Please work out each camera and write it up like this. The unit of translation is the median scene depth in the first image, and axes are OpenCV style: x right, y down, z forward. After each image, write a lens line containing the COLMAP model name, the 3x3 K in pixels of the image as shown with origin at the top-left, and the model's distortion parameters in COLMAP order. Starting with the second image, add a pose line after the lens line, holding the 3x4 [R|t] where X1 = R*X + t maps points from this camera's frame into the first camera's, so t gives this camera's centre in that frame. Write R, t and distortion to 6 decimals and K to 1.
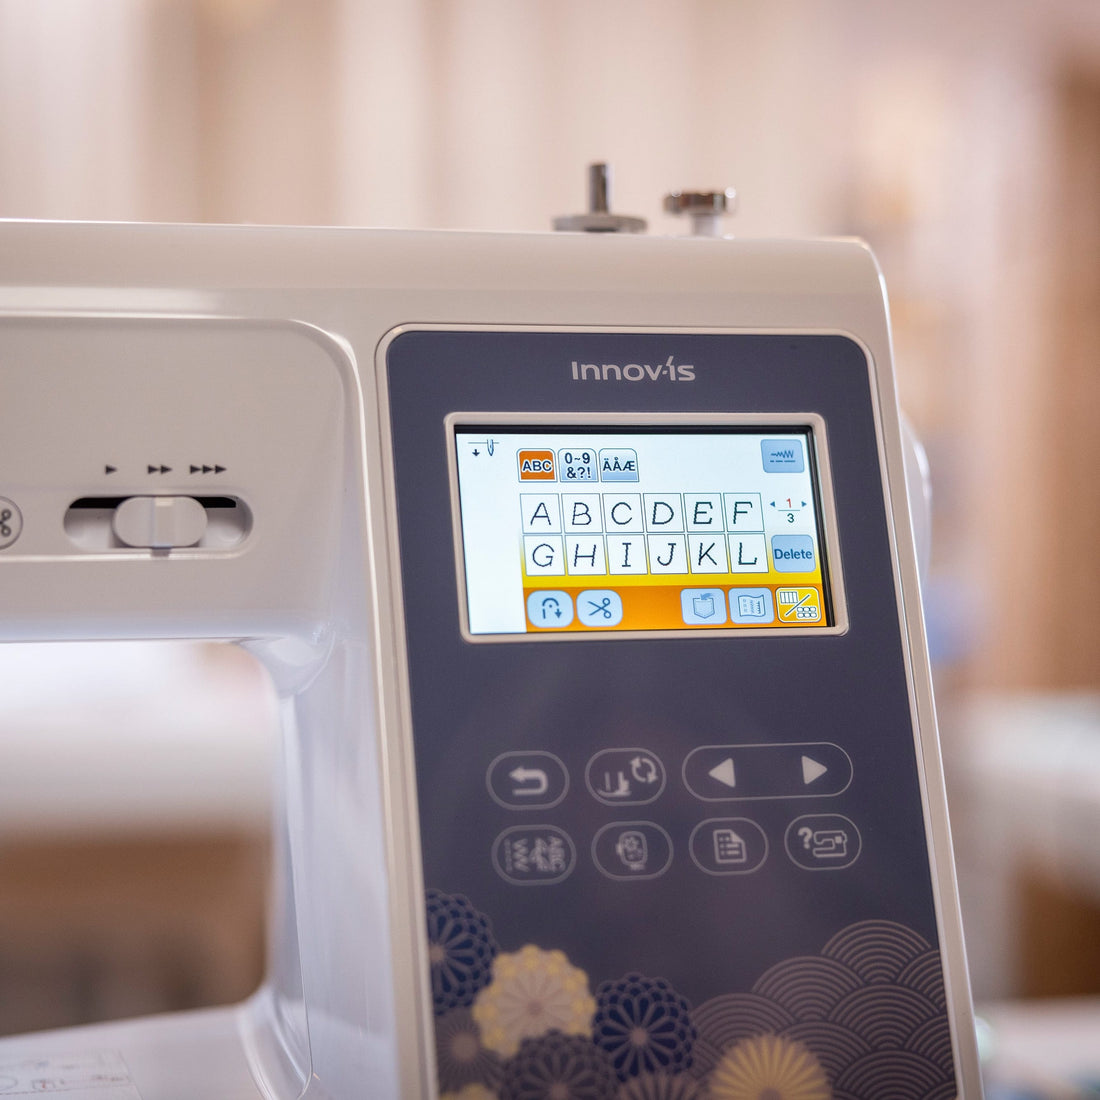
lens RADIAL K [[2597.2, 0, 618.7], [0, 2597.2, 551.2], [0, 0, 1]] dist [-0.006393, 0.175190]
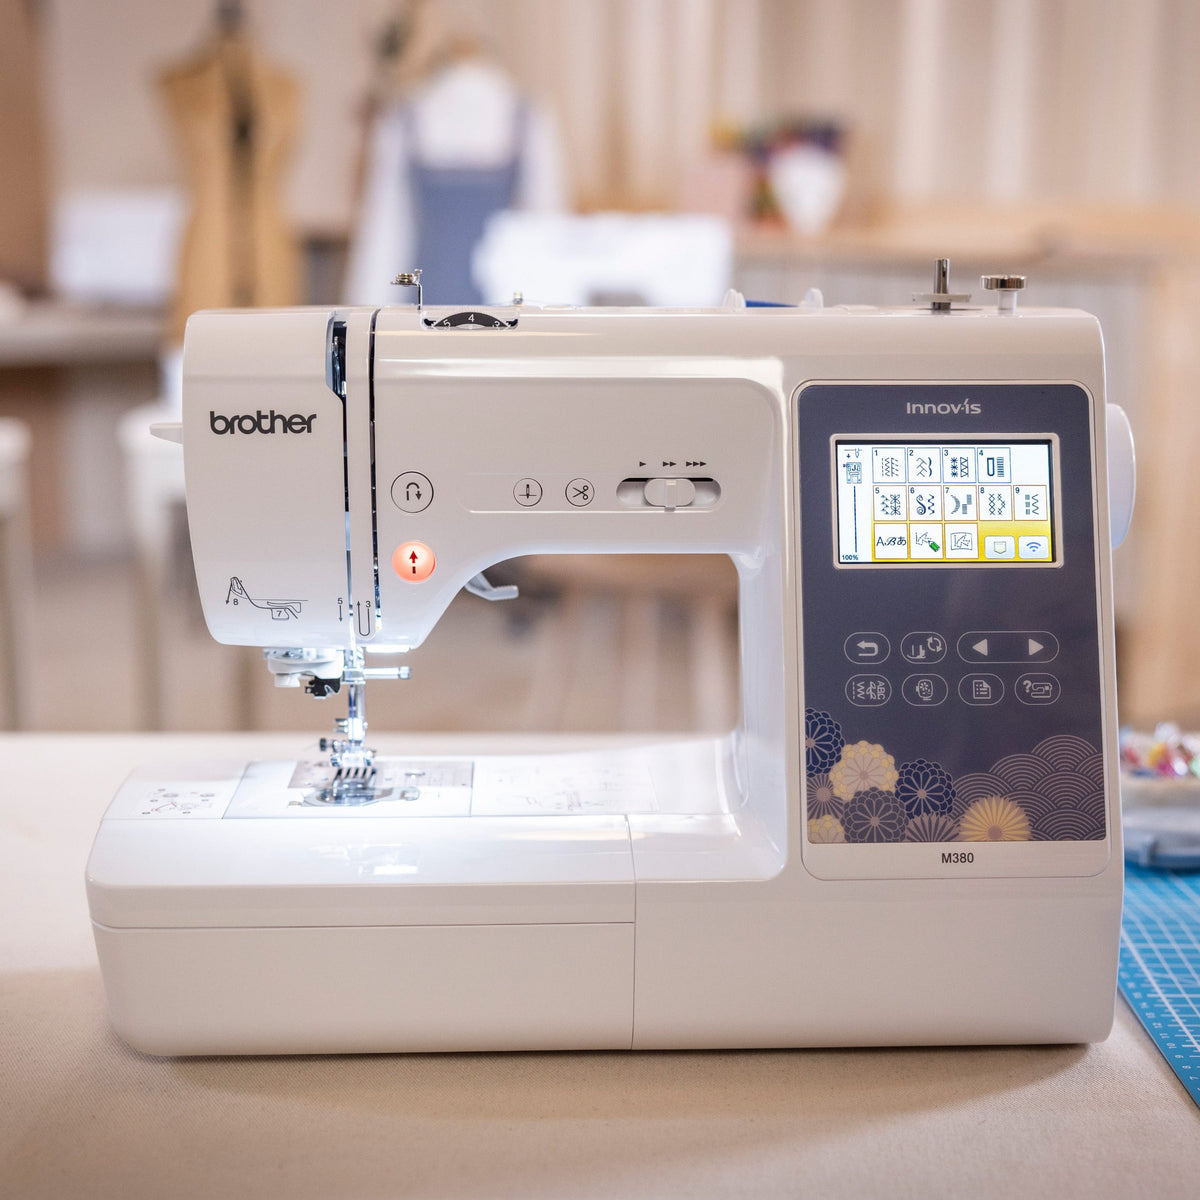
lens RADIAL K [[2176.2, 0, 628.0], [0, 2176.2, 577.7], [0, 0, 1]] dist [0.005298, 0.049219]
pose [[0.973985, 0.048965, -0.221259, 0.132109], [-0.013432, 0.987135, 0.159326, -0.193764], [0.226214, -0.152210, 0.962112, -0.465430]]
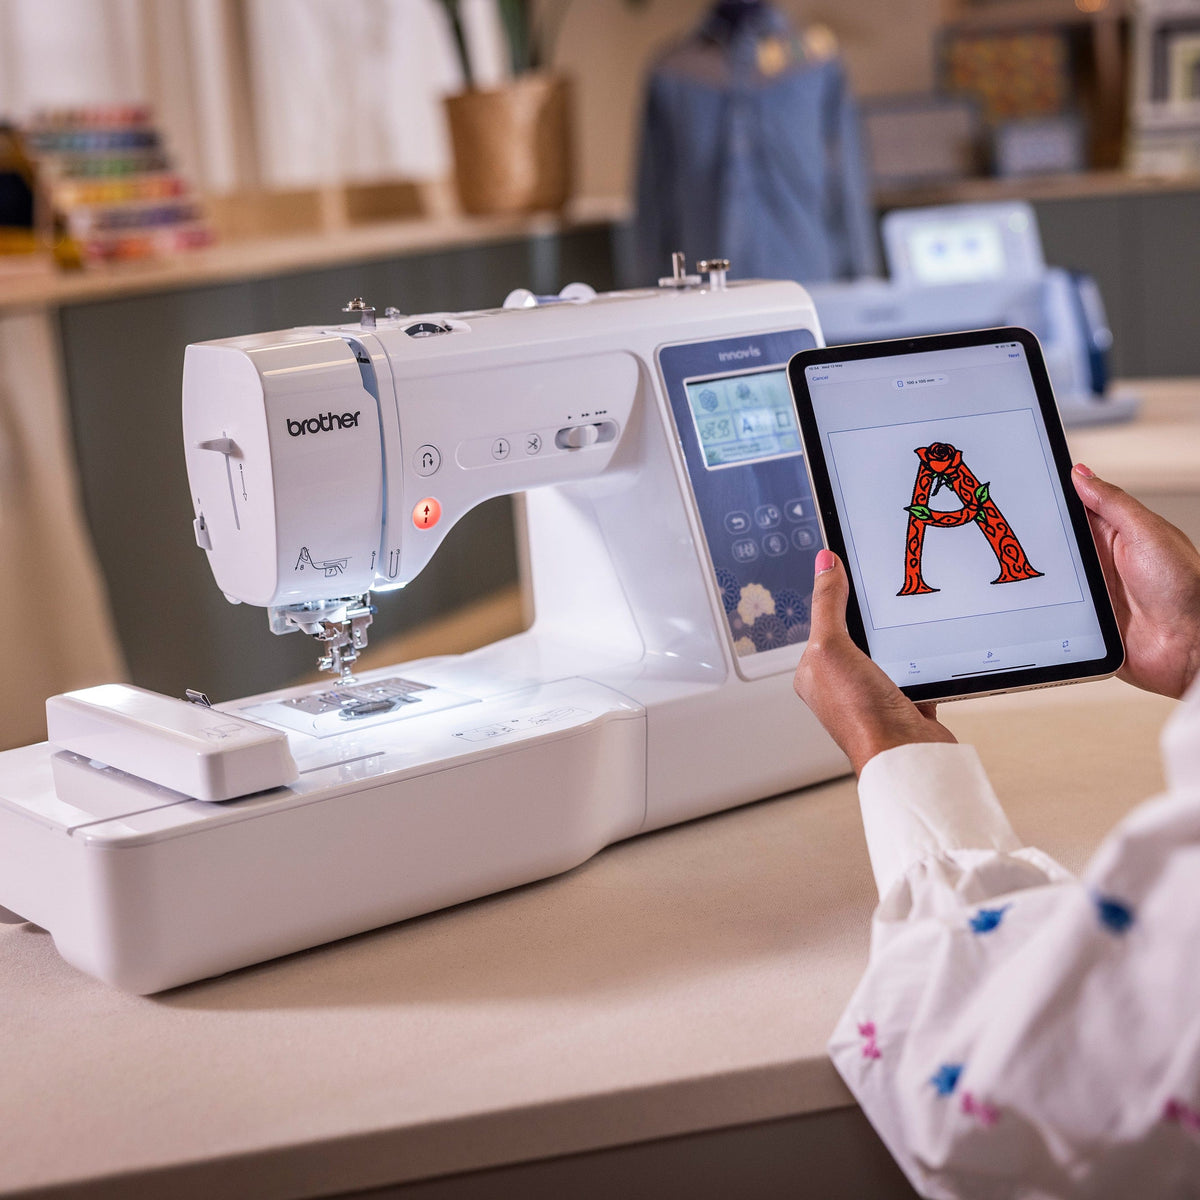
lens RADIAL K [[2176.2, 0, 628.0], [0, 2176.2, 577.7], [0, 0, 1]] dist [0.005298, 0.049219]
pose [[0.935079, -0.126327, 0.331164, -0.855543], [0.074260, 0.983417, 0.165458, -0.222510], [-0.346574, -0.130124, 0.928953, -0.982191]]
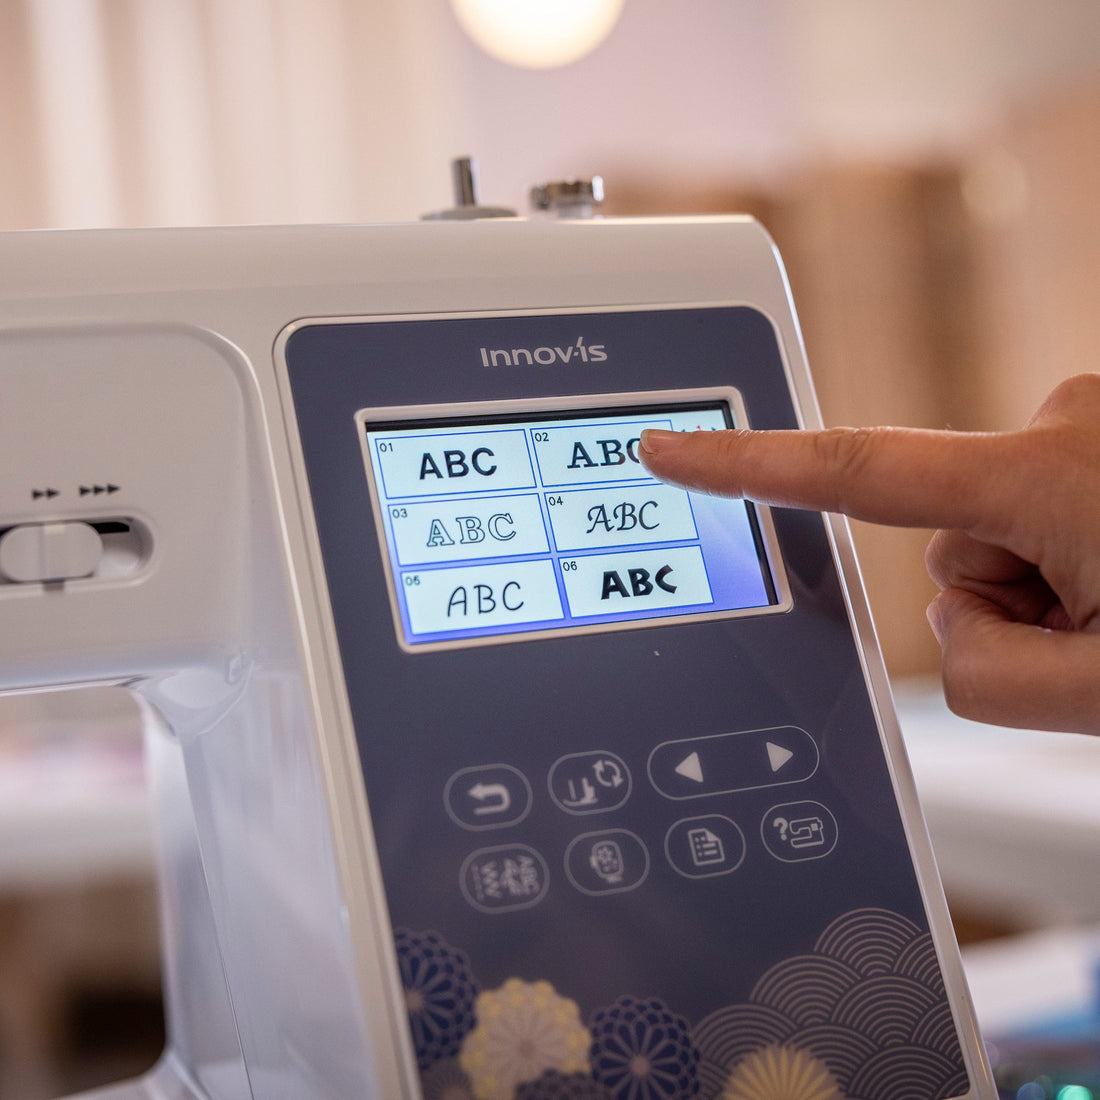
lens RADIAL K [[2133.6, 0, 620.1], [0, 2133.6, 500.7], [0, 0, 1]] dist [0.008032, -0.015333]
pose [[0.985549, -0.081669, 0.148406, -0.091110], [0.088741, 0.995183, -0.041662, 0.019488], [-0.144288, 0.054230, 0.988049, 0.241909]]
